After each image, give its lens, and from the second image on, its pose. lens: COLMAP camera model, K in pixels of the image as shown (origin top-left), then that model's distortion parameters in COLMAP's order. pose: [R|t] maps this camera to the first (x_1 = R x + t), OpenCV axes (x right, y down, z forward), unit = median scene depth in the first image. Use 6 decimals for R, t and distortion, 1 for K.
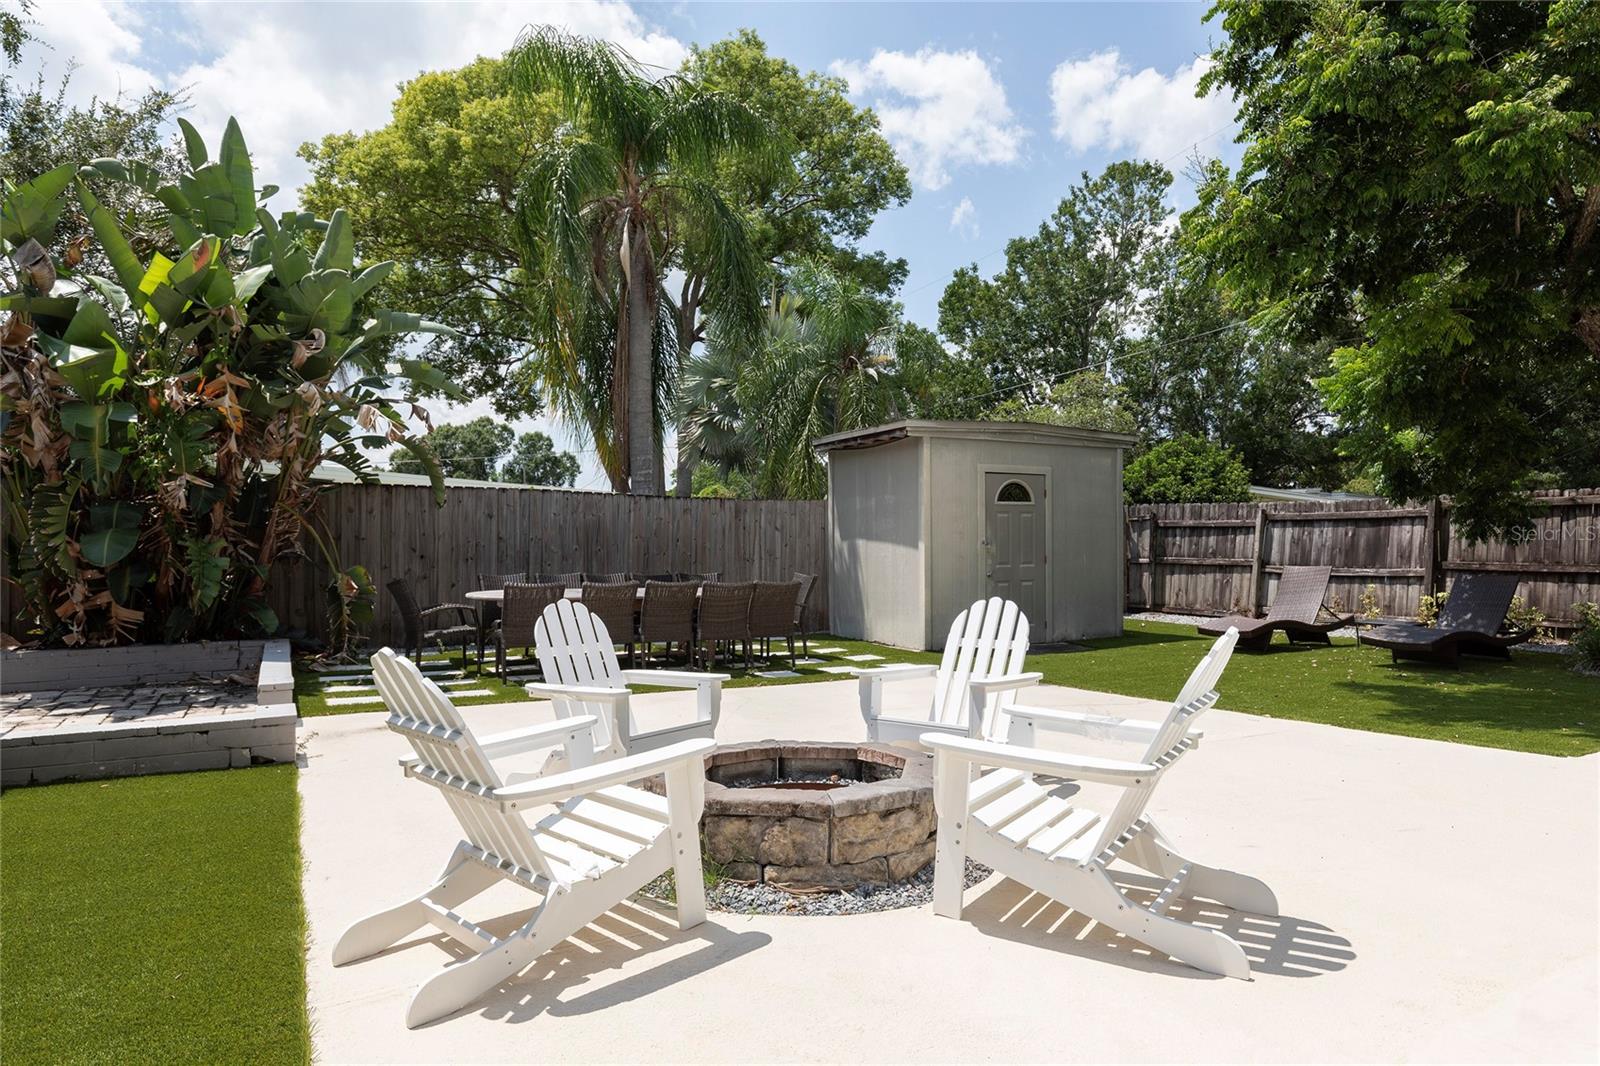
lens RADIAL K [[957.7, 0, 801.9], [0, 957.7, 534.4], [0, 0, 1]] dist [0.005458, 0.000958]
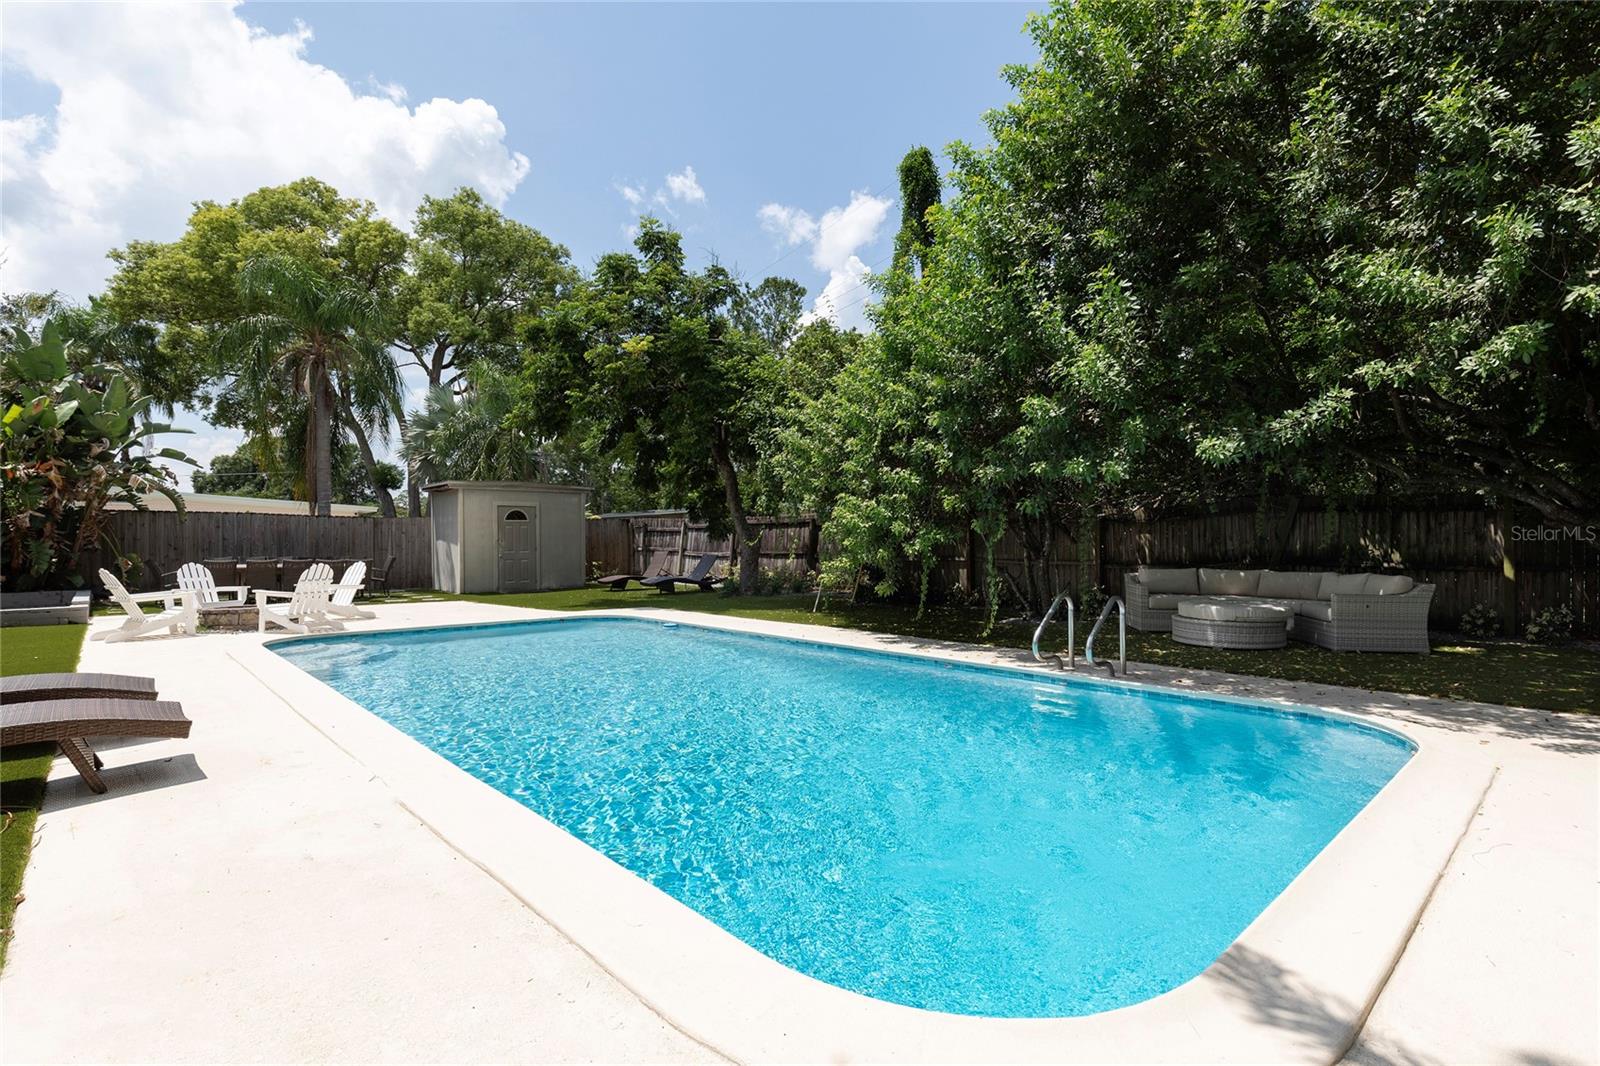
lens RADIAL K [[774.3, 0, 798.5], [0, 774.3, 539.0], [0, 0, 1]] dist [-0.004617, 0.001300]
pose [[0.972788, -0.001364, 0.231694, 0.456015], [-0.001832, 0.999906, 0.013579, -0.019334], [-0.231690, -0.013634, 0.972694, -0.782372]]
